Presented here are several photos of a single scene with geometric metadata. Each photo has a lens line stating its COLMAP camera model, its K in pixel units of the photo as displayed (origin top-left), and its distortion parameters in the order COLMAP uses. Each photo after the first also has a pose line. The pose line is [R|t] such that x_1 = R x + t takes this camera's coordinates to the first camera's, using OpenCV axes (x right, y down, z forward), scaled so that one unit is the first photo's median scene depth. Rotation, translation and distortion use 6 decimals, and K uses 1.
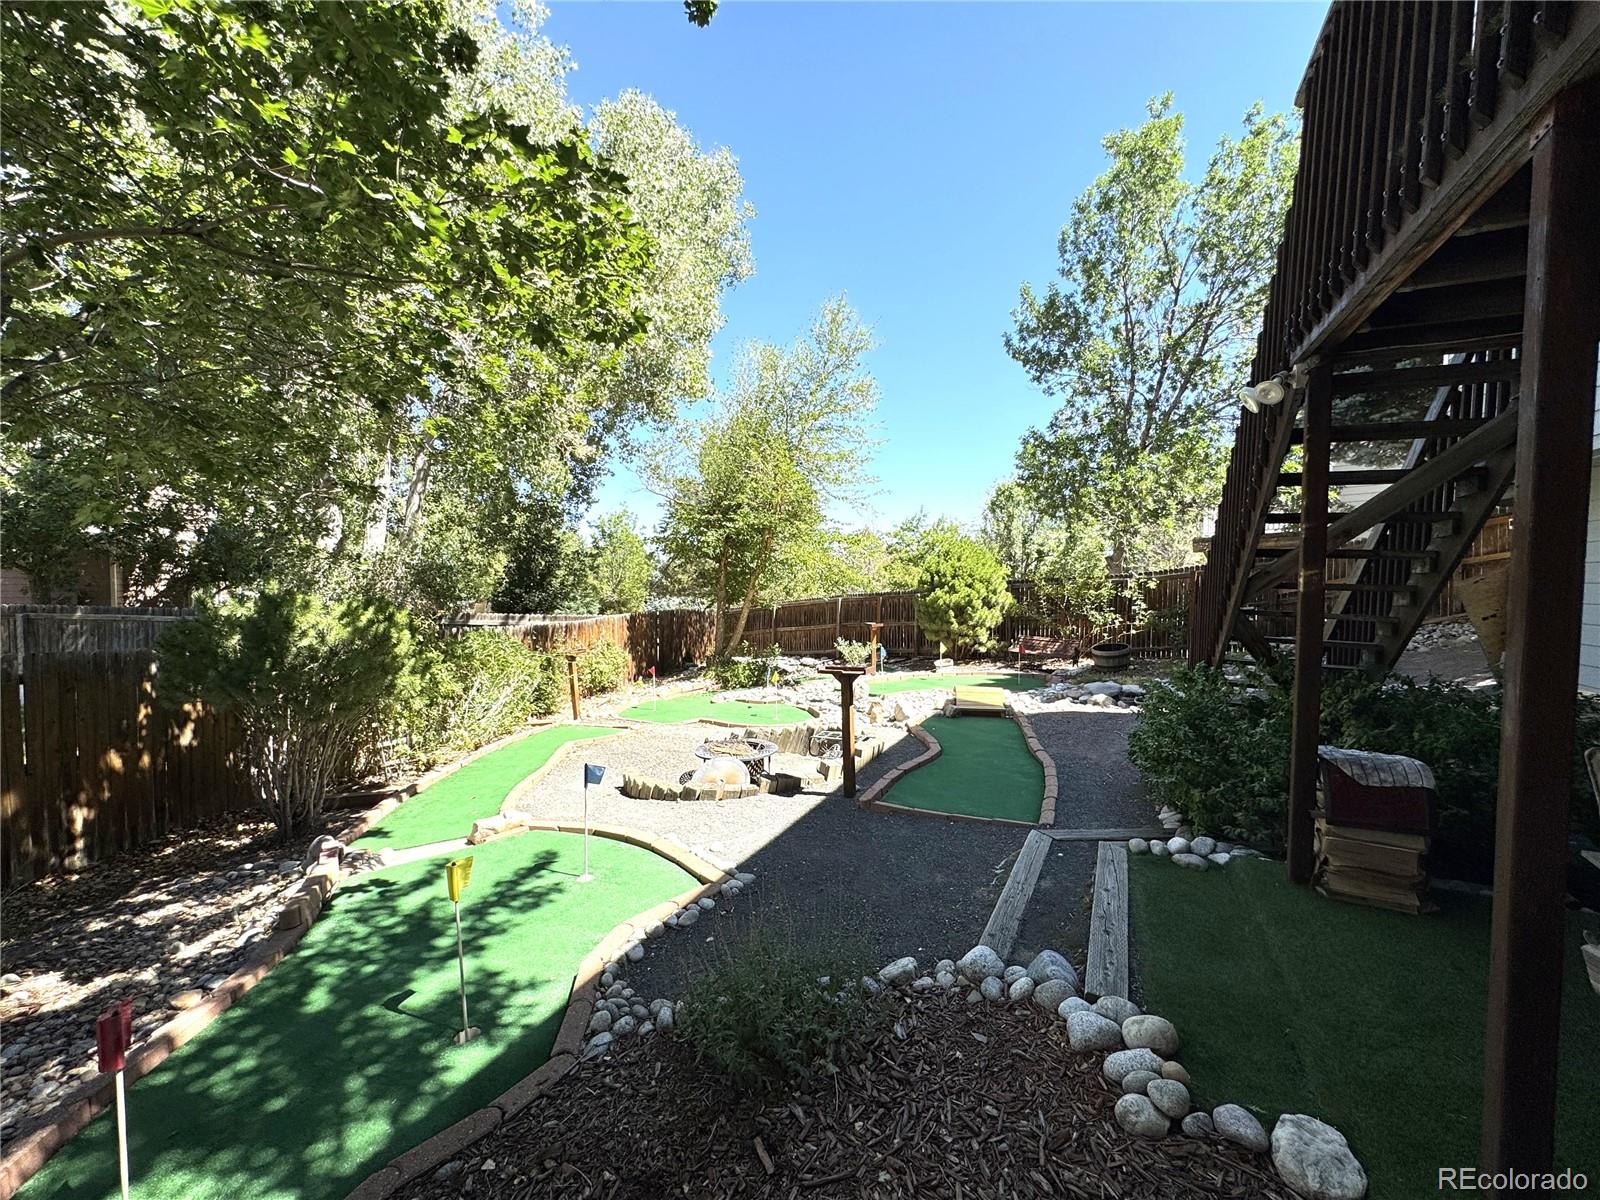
lens RADIAL K [[637.8, 0, 806.7], [0, 637.8, 597.2], [0, 0, 1]] dist [-0.003713, -0.000129]
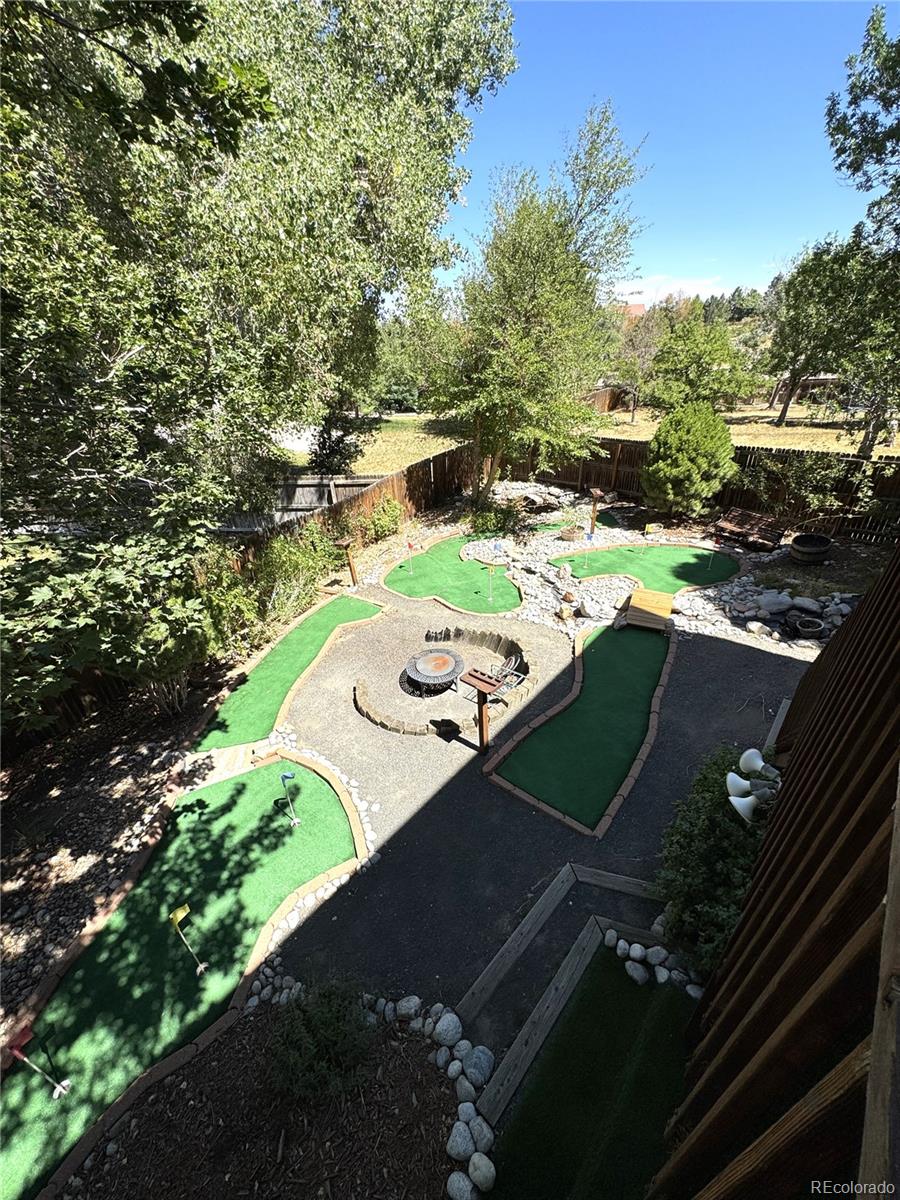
lens RADIAL K [[478.4, 0, 447.7], [0, 478.4, 592.9], [0, 0, 1]] dist [-0.003713, -0.000129]
pose [[0.957084, 0.098204, -0.272663, 0.171942], [0.042622, 0.882910, 0.467604, -0.376421], [0.286658, -0.459158, 0.840834, 0.147532]]
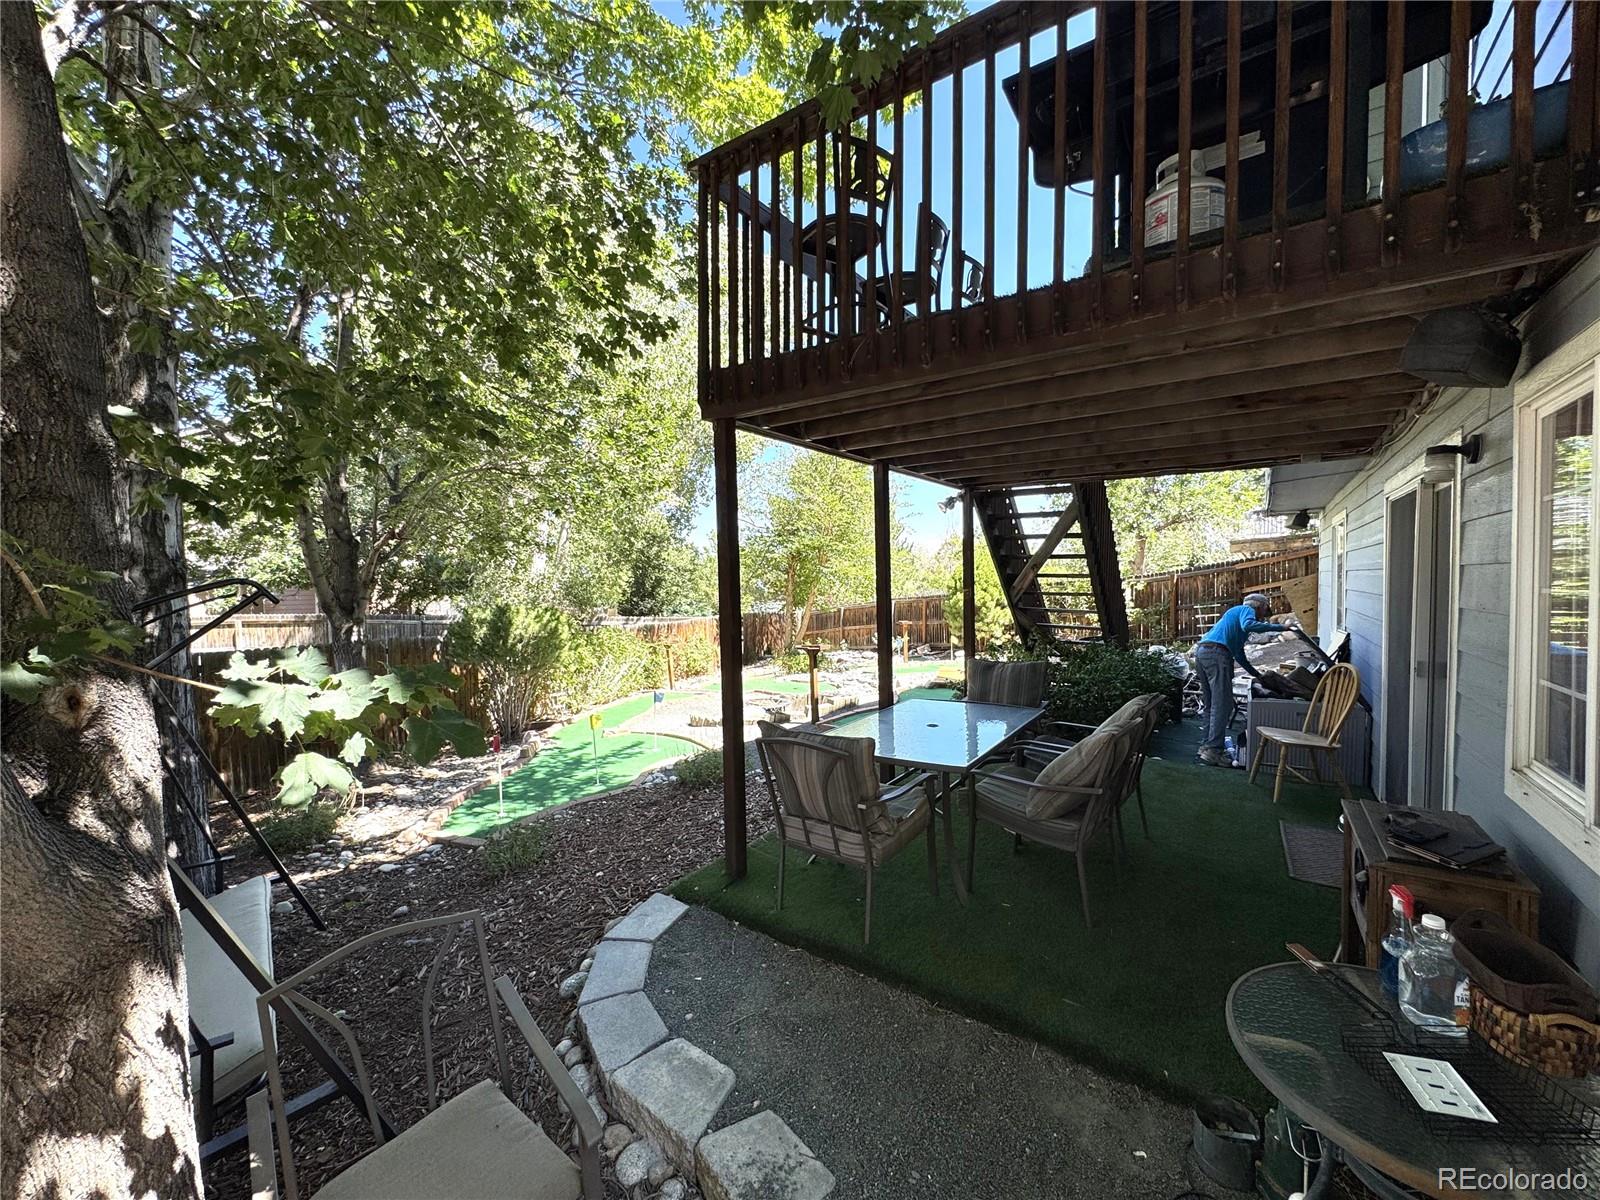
lens RADIAL K [[637.8, 0, 811.5], [0, 637.8, 592.4], [0, 0, 1]] dist [-0.003713, -0.000129]
pose [[0.984609, -0.016860, -0.173957, 0.244264], [0.015036, 0.999817, -0.011796, -0.006187], [0.174125, 0.008999, 0.984683, -0.435147]]
